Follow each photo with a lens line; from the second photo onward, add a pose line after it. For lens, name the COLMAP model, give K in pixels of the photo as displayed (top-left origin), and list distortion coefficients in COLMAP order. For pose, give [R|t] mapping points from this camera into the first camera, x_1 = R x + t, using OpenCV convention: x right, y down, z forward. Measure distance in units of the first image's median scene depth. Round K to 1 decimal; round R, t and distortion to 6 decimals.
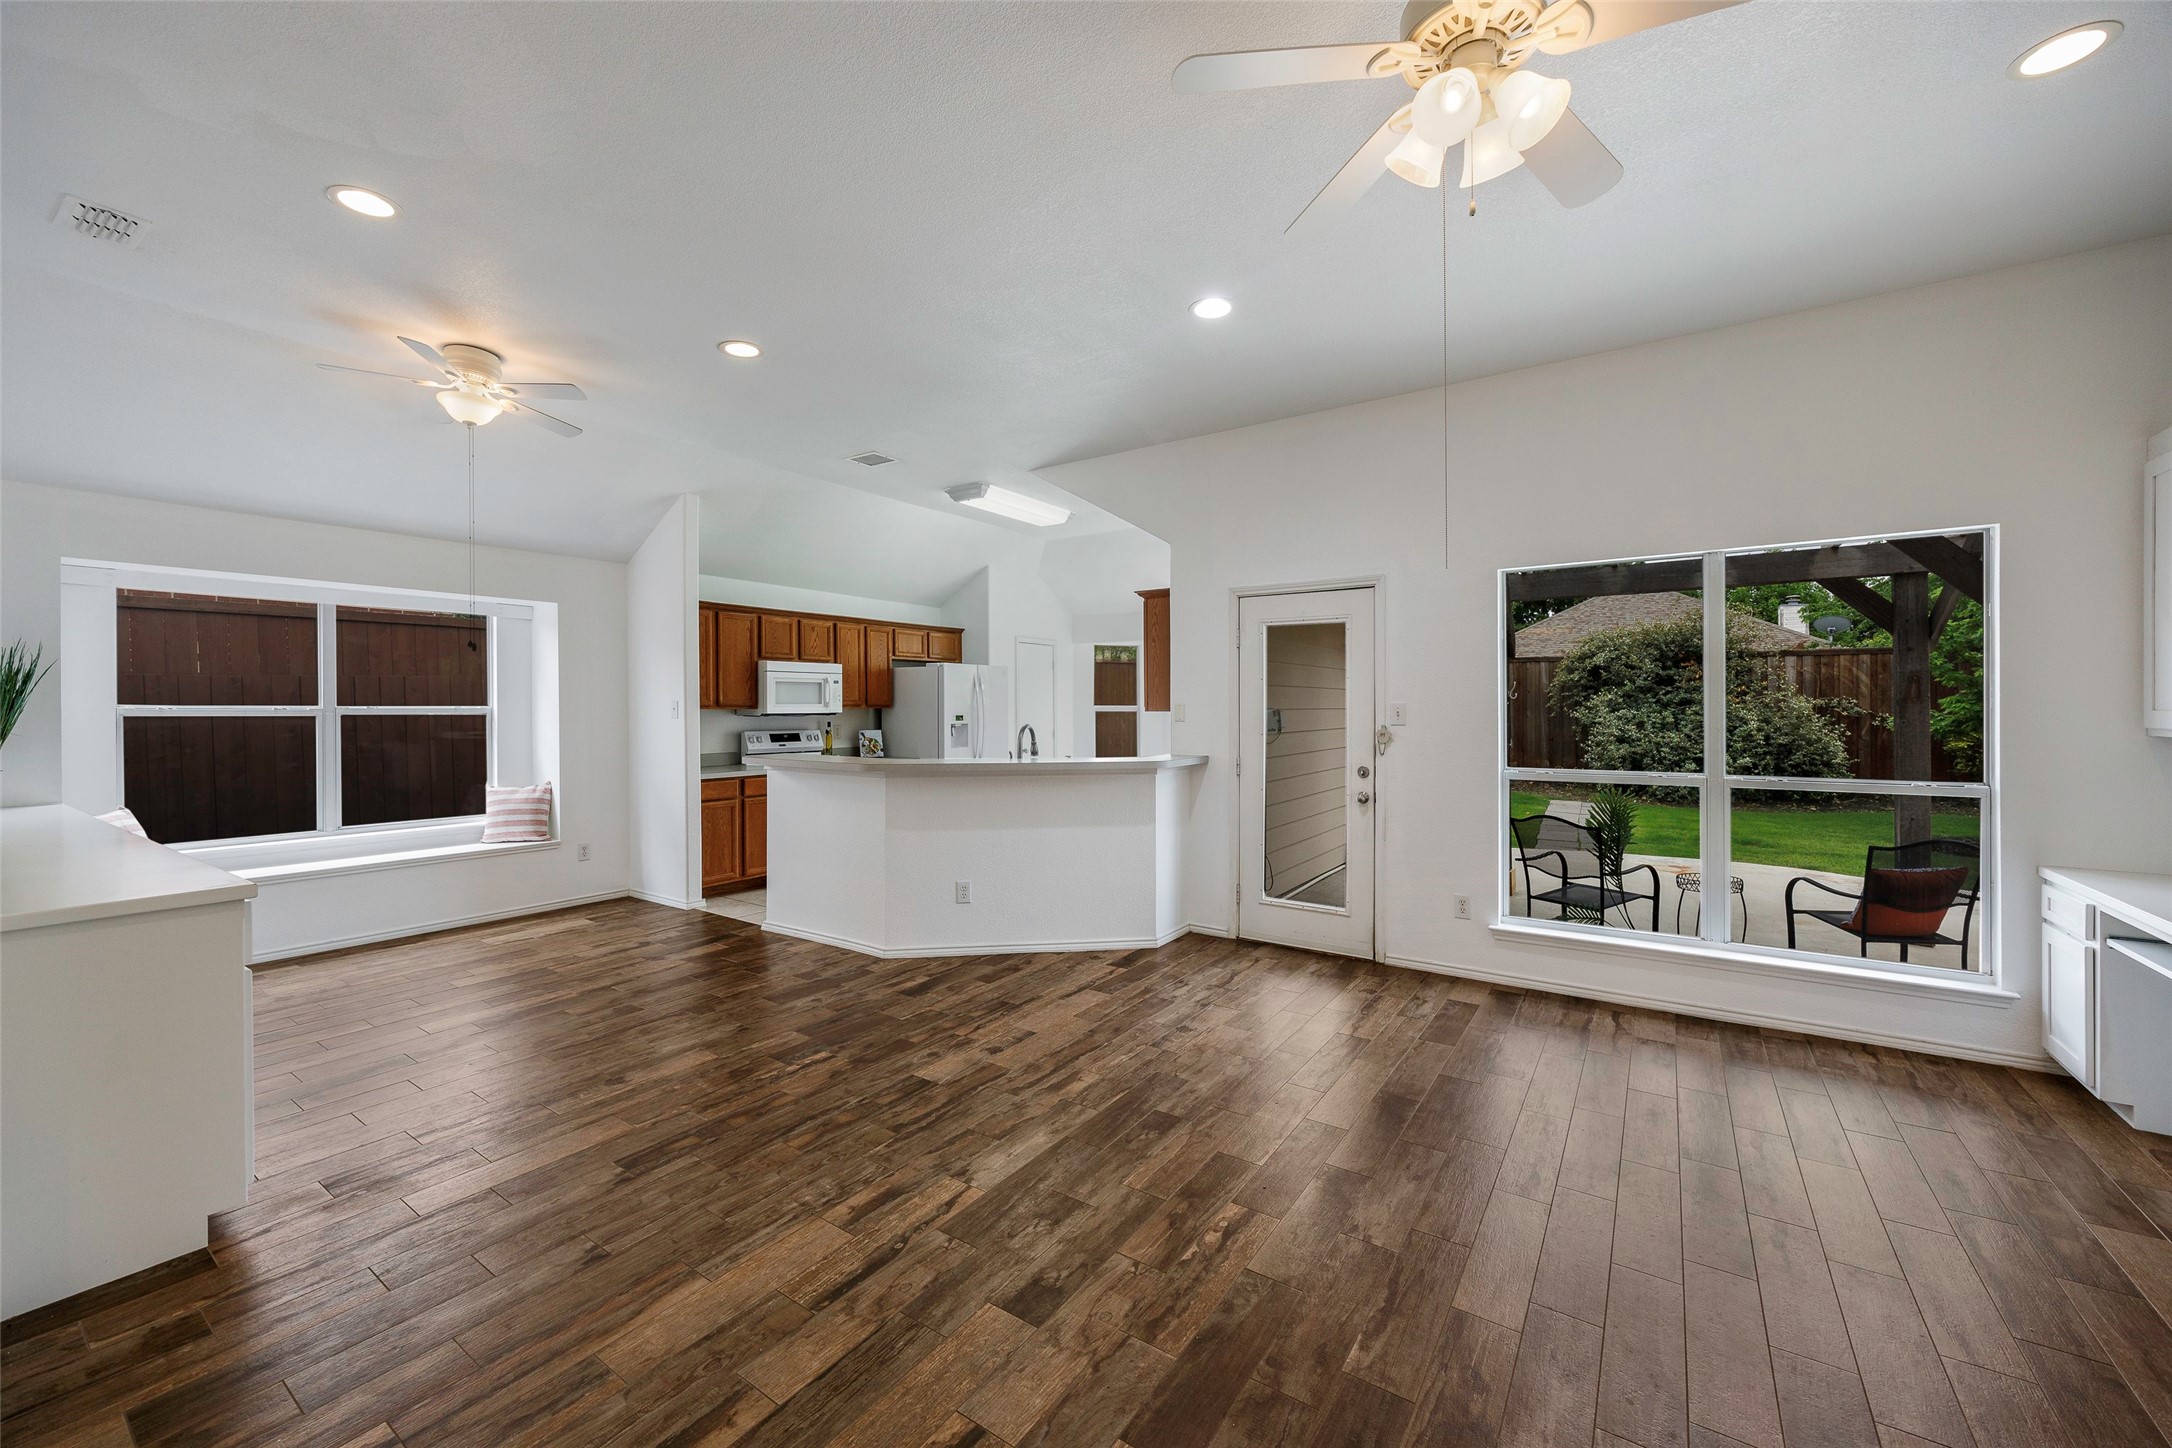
lens RADIAL K [[868.8, 0, 1110.7], [0, 868.8, 714.2], [0, 0, 1]] dist [-0.001196, -0.001053]
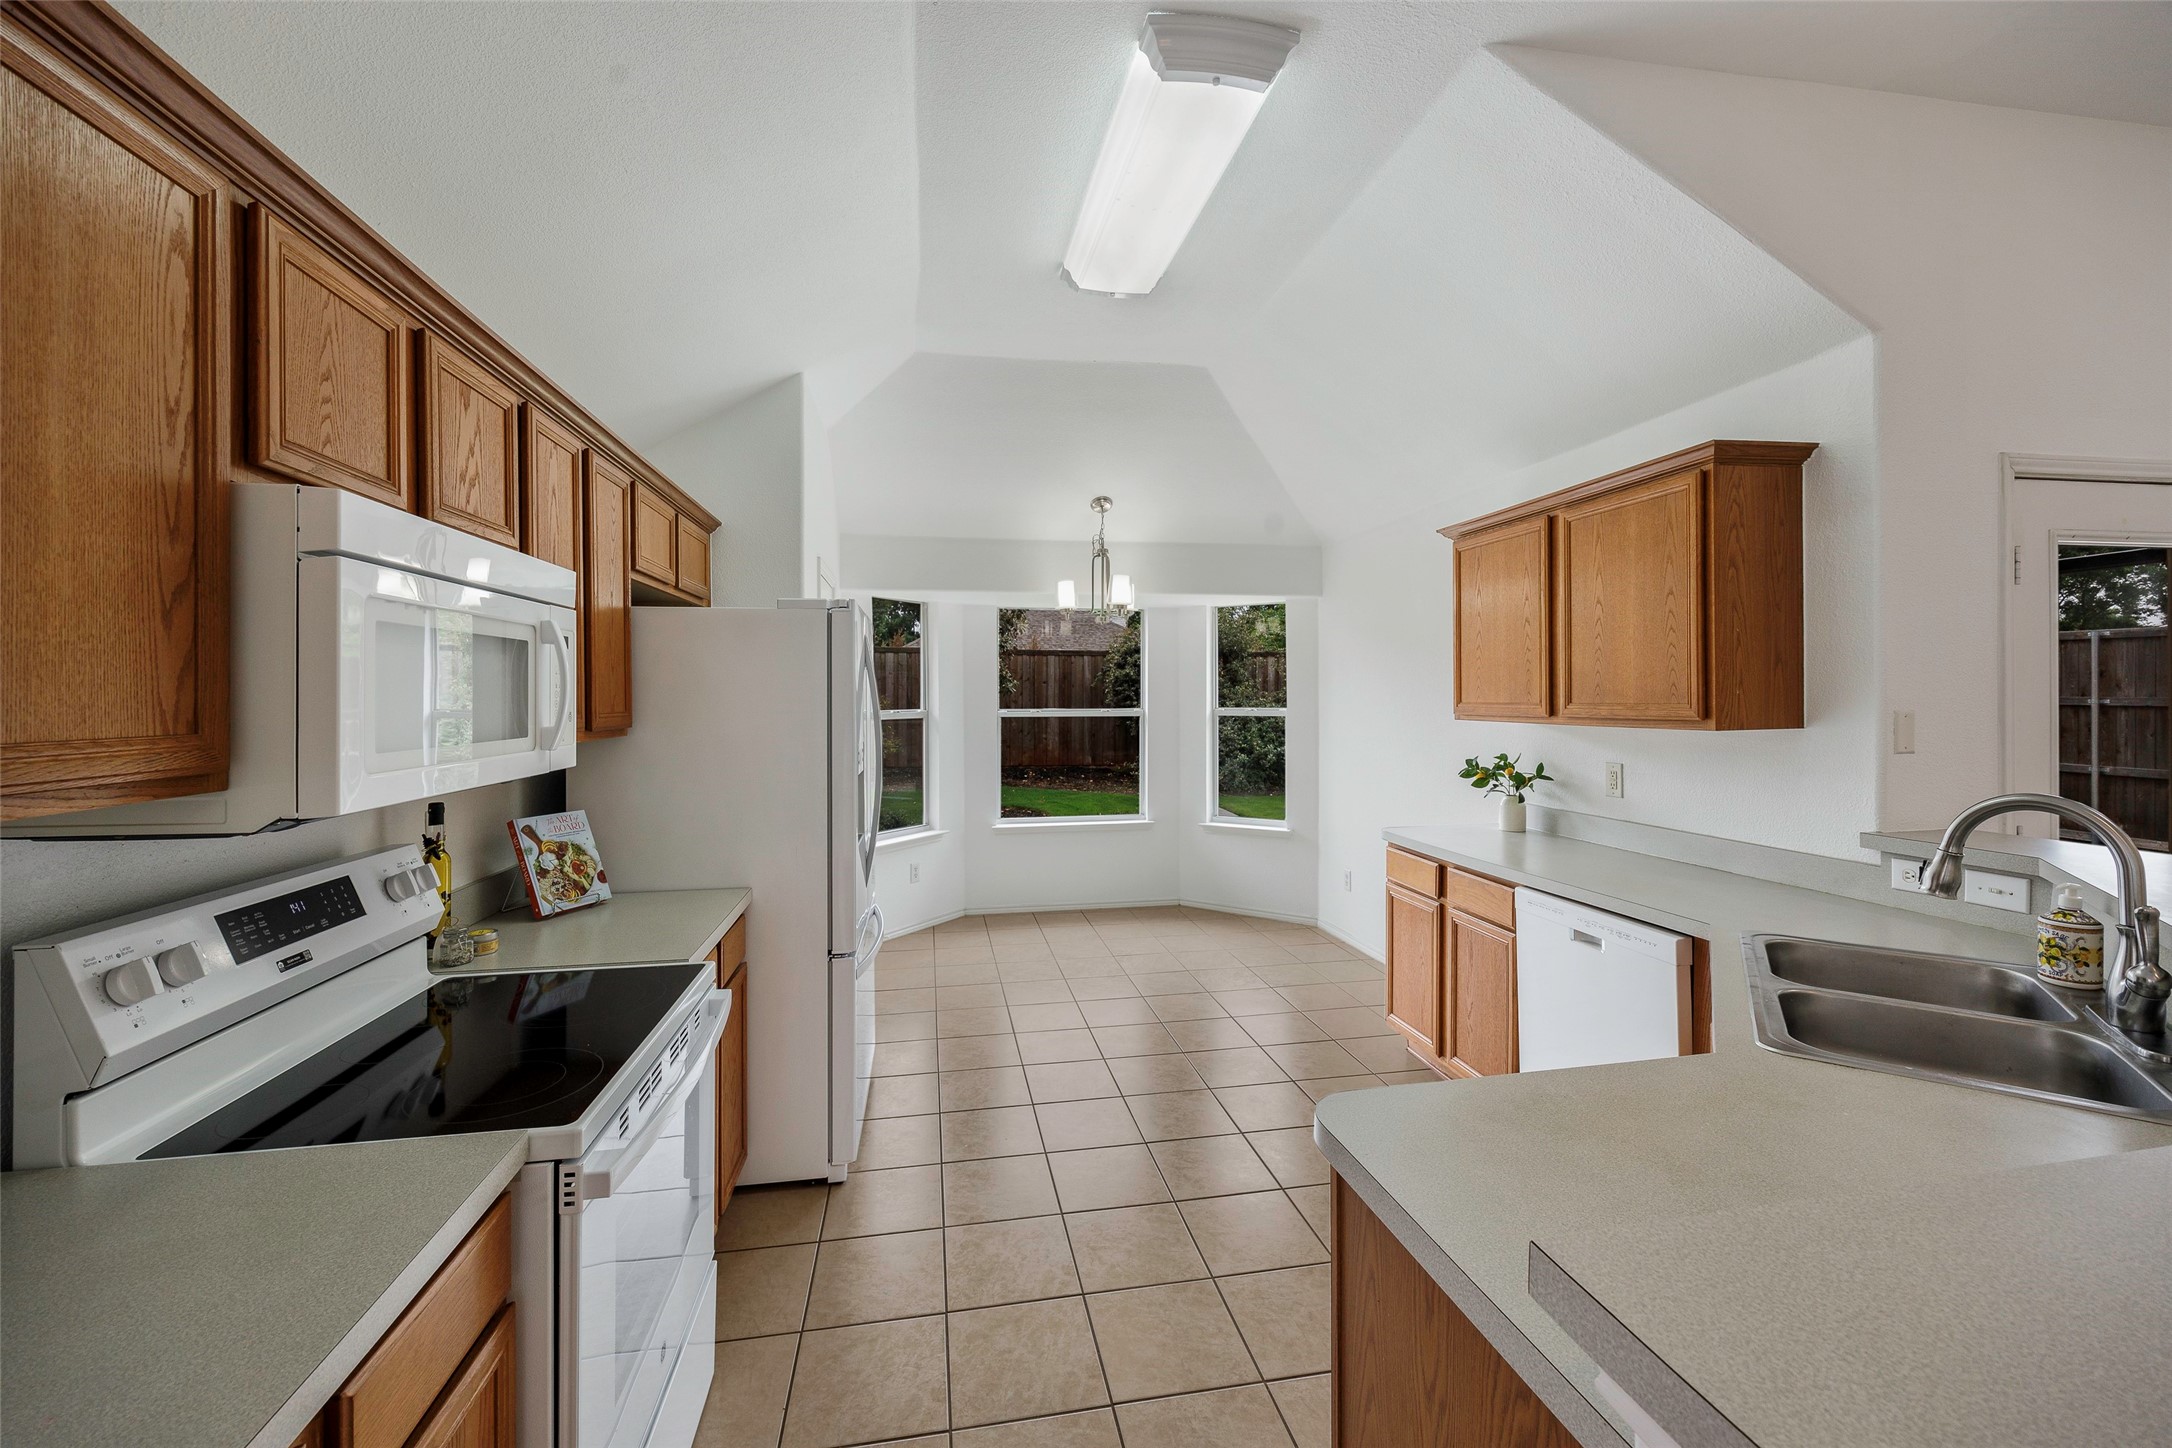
lens RADIAL K [[840.6, 0, 1085.1], [0, 840.6, 696.4], [0, 0, 1]] dist [-0.000574, 0.000445]
pose [[0.736094, -0.007064, 0.676843, -0.545907], [0.015684, 0.999855, -0.006622, -0.026965], [-0.676698, 0.015490, 0.736098, 1.085290]]
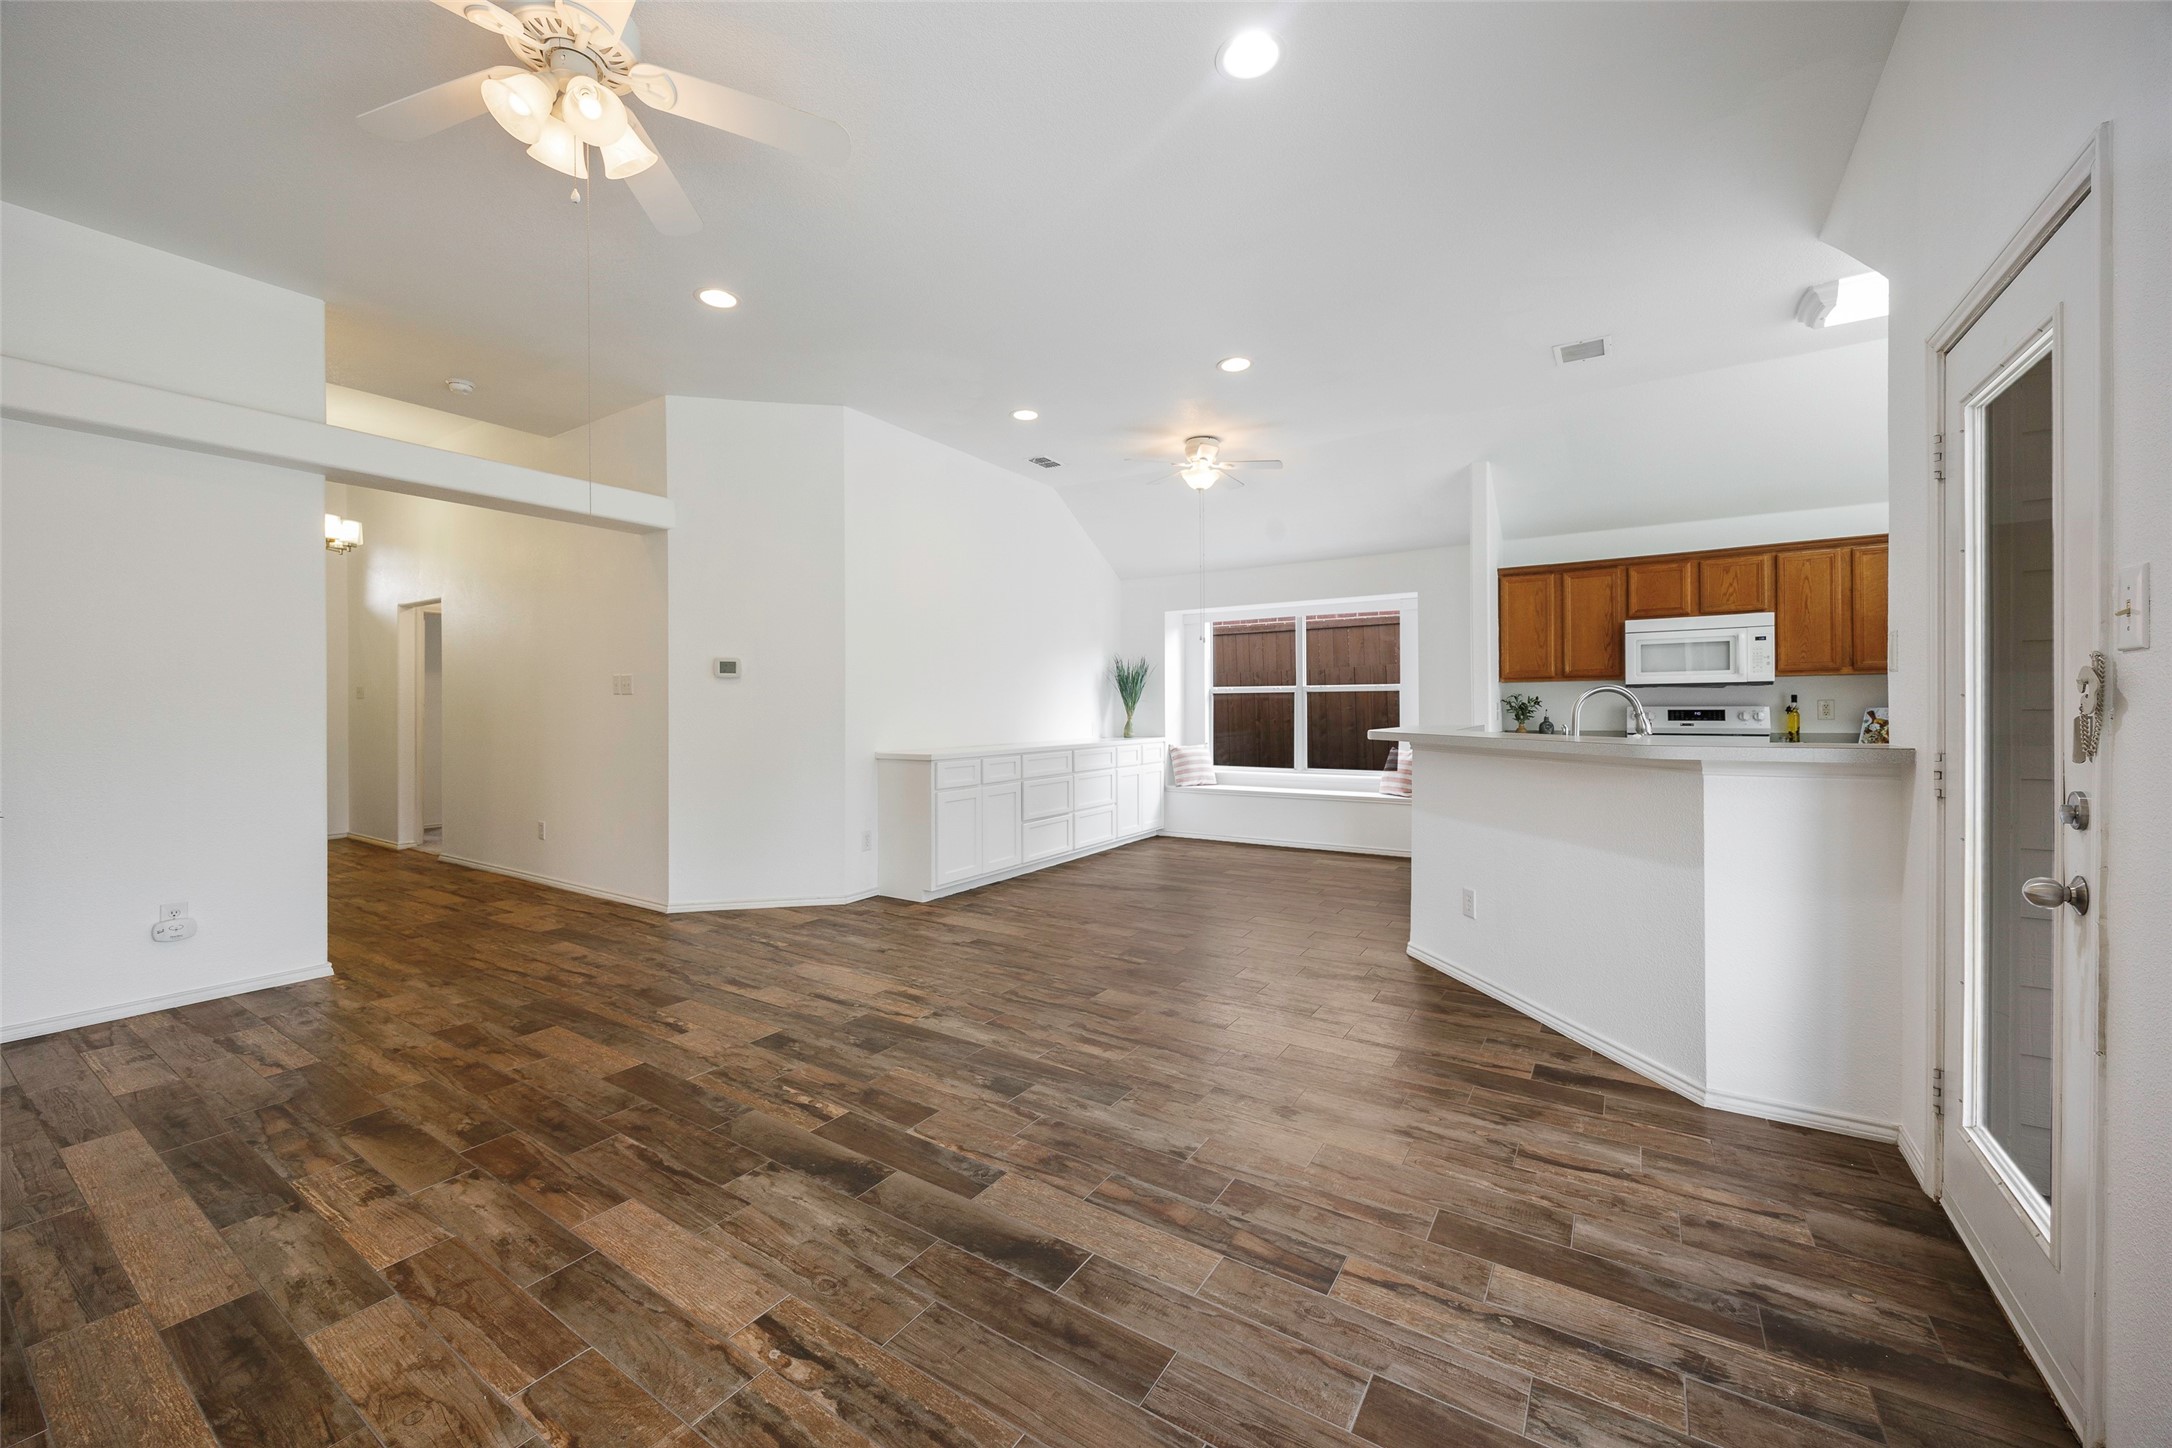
lens RADIAL K [[840.6, 0, 1041.1], [0, 840.6, 707.8], [0, 0, 1]] dist [-0.000574, 0.000445]
pose [[-0.033549, -0.000968, -0.999437, 0.588114], [-0.002583, 0.999996, -0.000882, 0.033011], [0.999434, 0.002552, -0.033551, 0.640520]]
